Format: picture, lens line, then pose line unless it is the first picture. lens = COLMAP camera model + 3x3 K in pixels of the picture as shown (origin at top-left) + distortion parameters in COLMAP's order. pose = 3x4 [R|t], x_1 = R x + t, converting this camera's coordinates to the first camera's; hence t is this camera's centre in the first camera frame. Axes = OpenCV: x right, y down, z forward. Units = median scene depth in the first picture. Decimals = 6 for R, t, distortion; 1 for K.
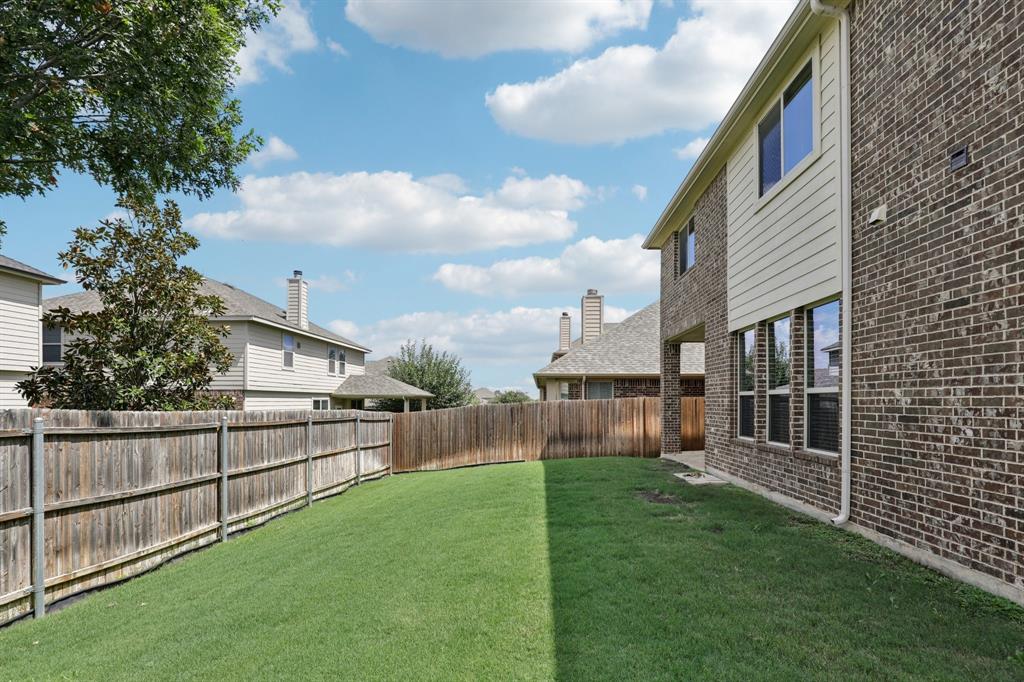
lens RADIAL K [[490.6, 0, 511.8], [0, 490.6, 395.4], [0, 0, 1]] dist [0.003371, 0.000936]
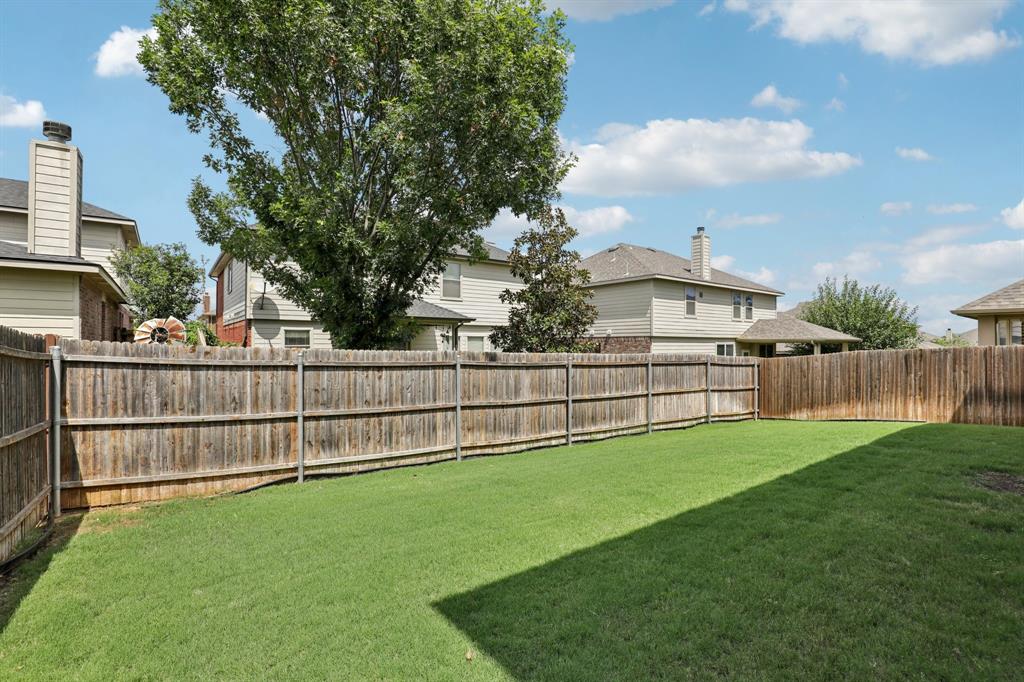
lens RADIAL K [[468.3, 0, 512.0], [0, 468.3, 341.0], [0, 0, 1]] dist [-0.001370, -0.000092]
pose [[0.640714, -0.005489, -0.767760, 0.268454], [0.007672, 0.999970, -0.000747, -0.003160], [0.767741, -0.005412, 0.640737, 0.008175]]
